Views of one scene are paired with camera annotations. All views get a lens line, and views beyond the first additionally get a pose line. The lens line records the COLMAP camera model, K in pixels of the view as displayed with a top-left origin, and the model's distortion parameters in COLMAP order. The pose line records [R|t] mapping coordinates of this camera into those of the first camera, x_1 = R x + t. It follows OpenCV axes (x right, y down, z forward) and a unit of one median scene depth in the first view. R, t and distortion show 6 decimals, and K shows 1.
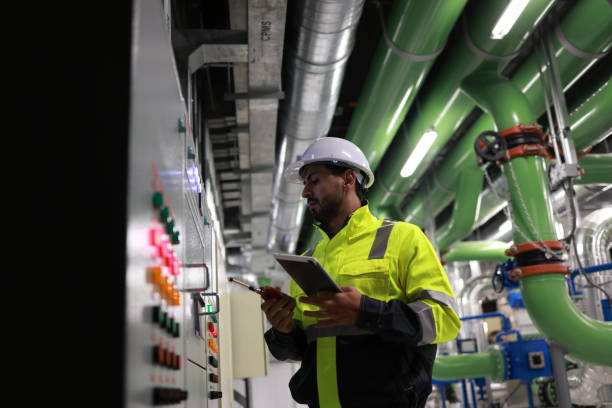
lens RADIAL K [[651.5, 0, 306.0], [0, 651.5, 204.0], [0, 0, 1]] dist [-0.025015, -0.023962]
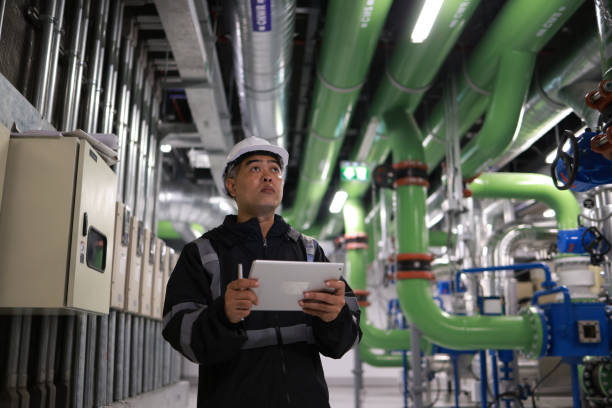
lens RADIAL K [[652.3, 0, 306.0], [0, 652.3, 204.0], [0, 0, 1]] dist [-0.003867, 0.007207]
pose [[0.996831, 0.065759, -0.044757, 0.069313], [-0.062912, 0.996072, 0.062305, 0.076762], [0.048678, -0.059292, 0.997053, 0.281569]]
